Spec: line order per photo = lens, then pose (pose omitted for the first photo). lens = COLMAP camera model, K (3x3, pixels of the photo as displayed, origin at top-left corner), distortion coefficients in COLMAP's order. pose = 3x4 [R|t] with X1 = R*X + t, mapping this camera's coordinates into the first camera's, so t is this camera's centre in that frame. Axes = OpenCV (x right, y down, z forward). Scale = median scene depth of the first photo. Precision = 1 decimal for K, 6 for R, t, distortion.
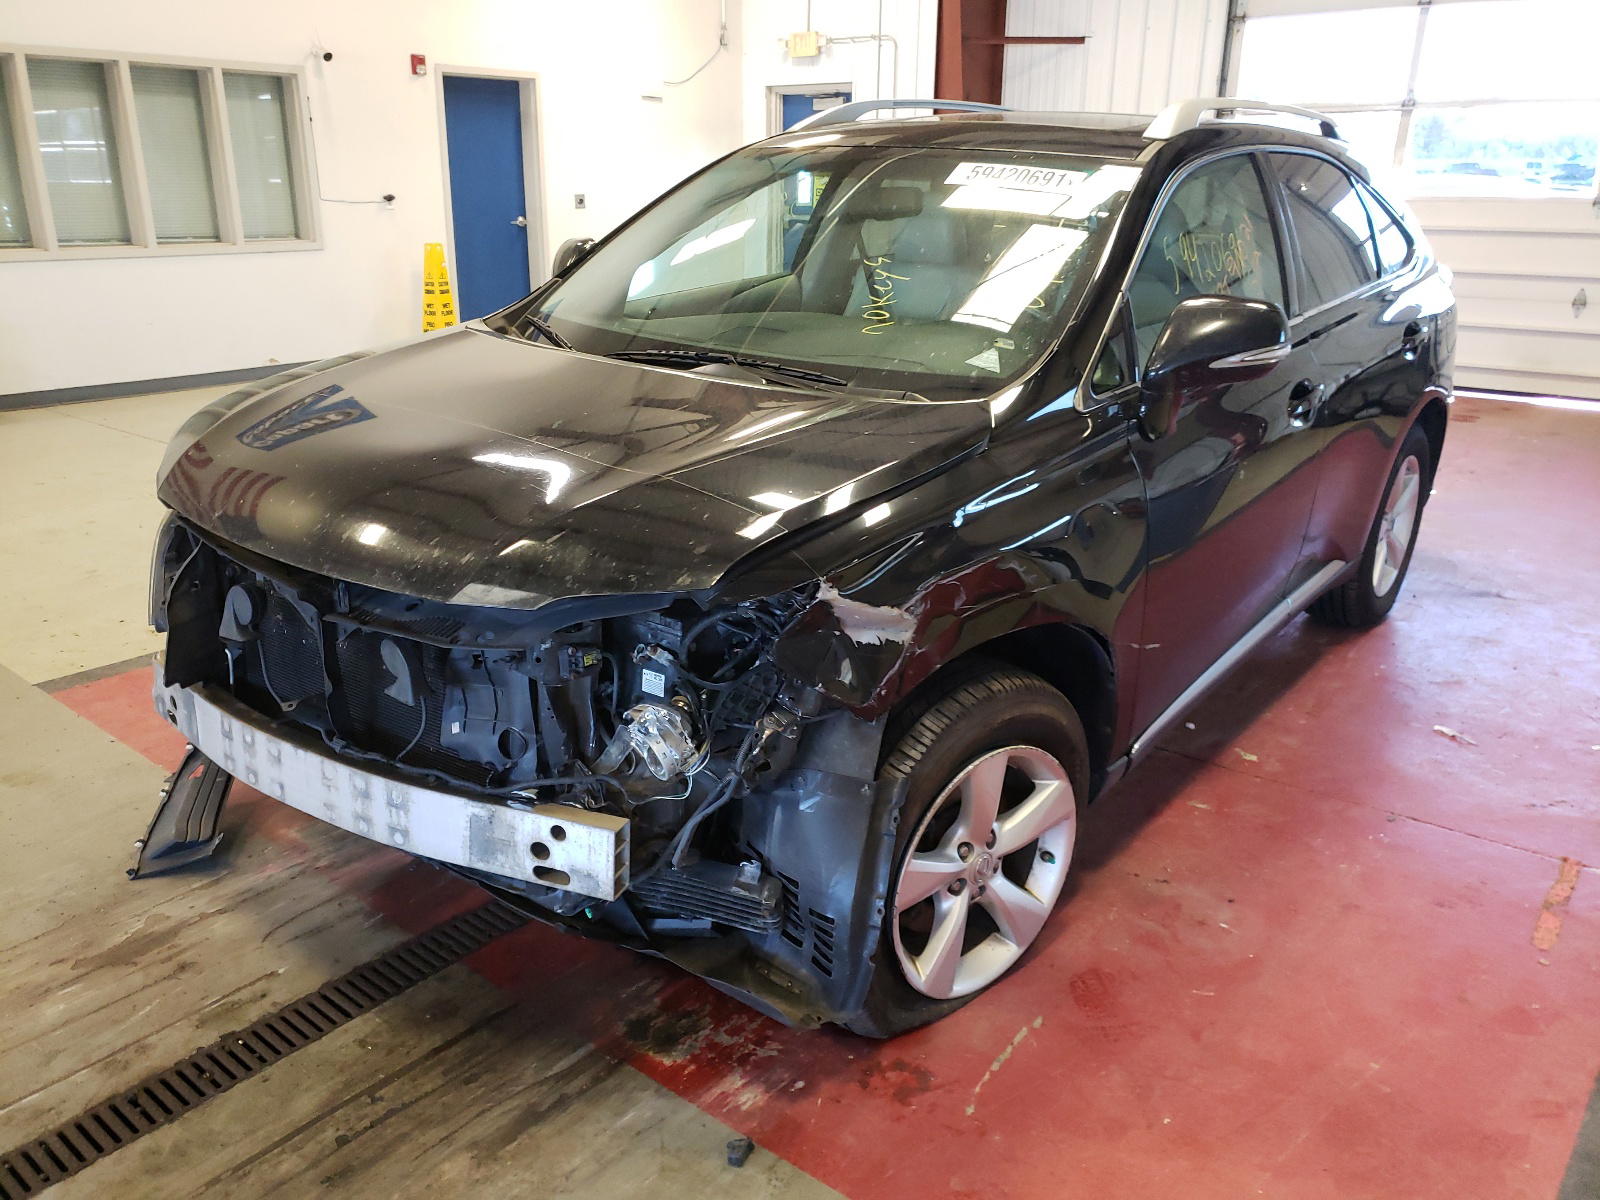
lens RADIAL K [[1296.2, 0, 753.3], [0, 1296.2, 636.1], [0, 0, 1]] dist [0.023659, -0.000678]
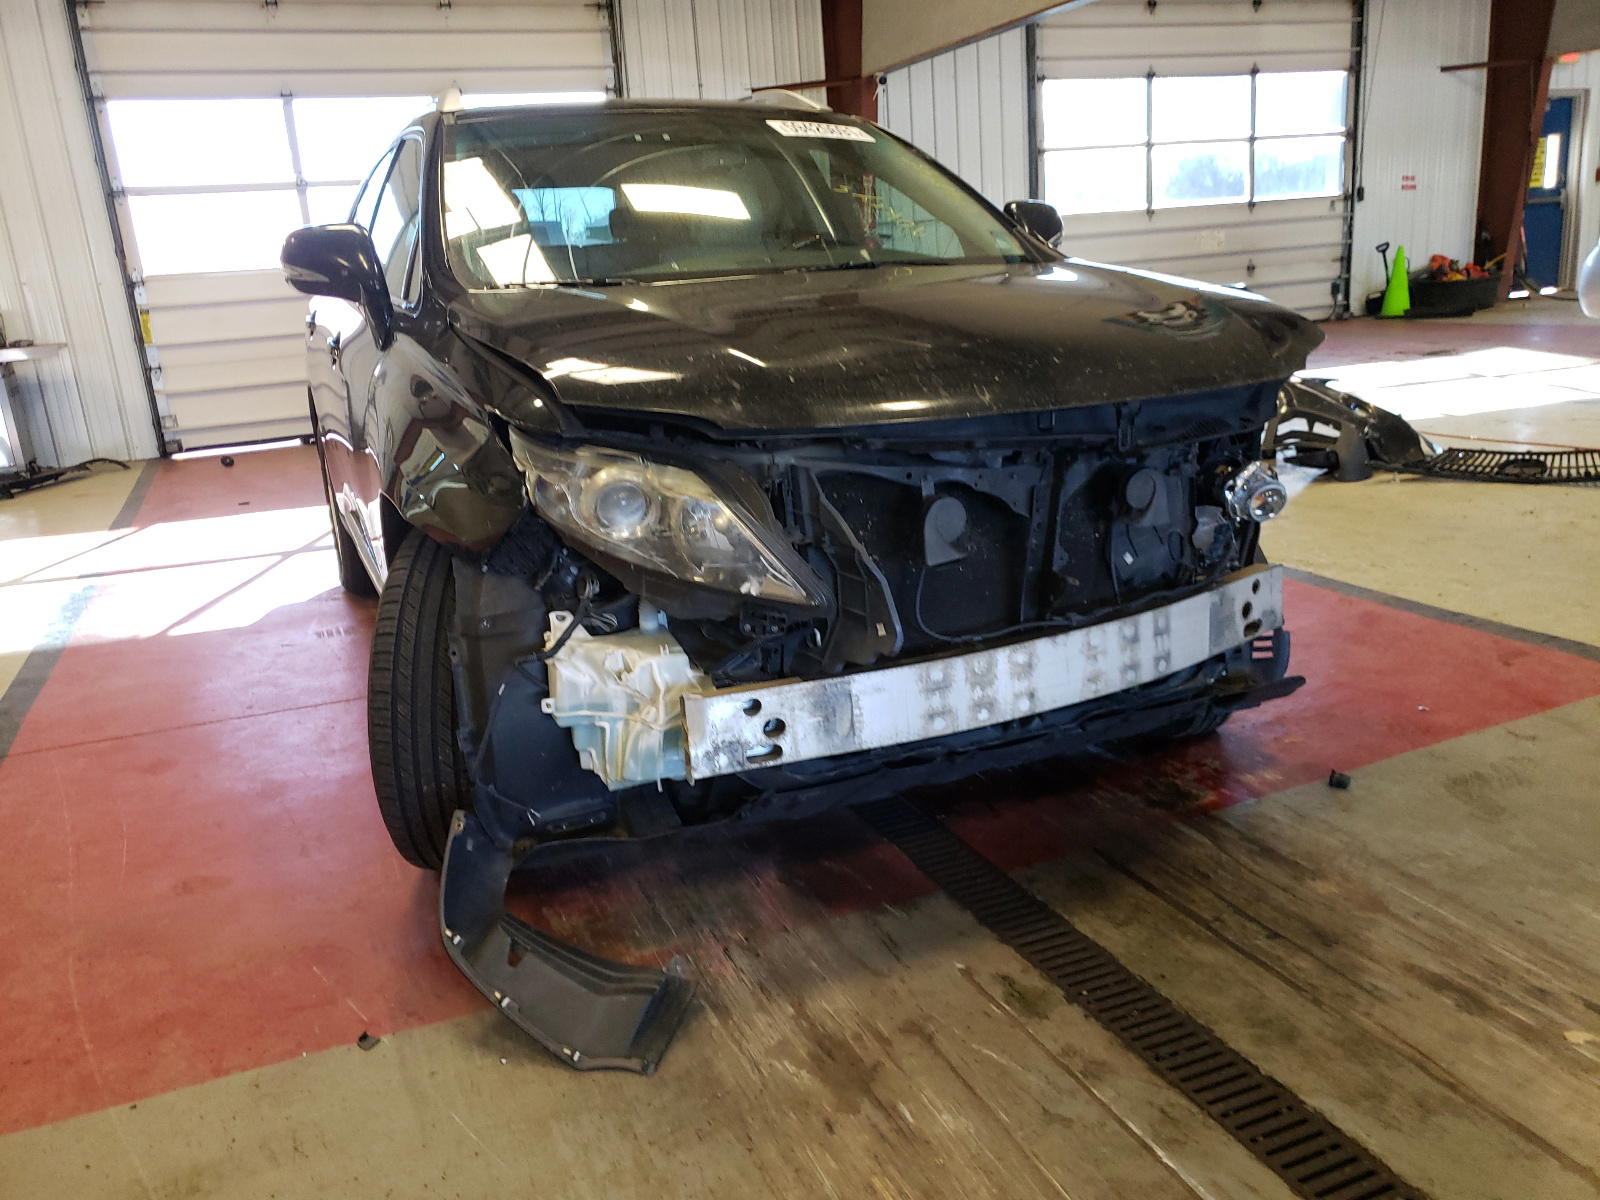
lens RADIAL K [[1287.0, 0, 844.9], [0, 1287.0, 599.0], [0, 0, 1]] dist [0.024324, -0.015683]
pose [[0.419629, -0.268458, 0.867088, -1.098164], [0.373309, 0.921777, 0.104726, -0.084692], [-0.827376, 0.279745, 0.487022, 0.600846]]
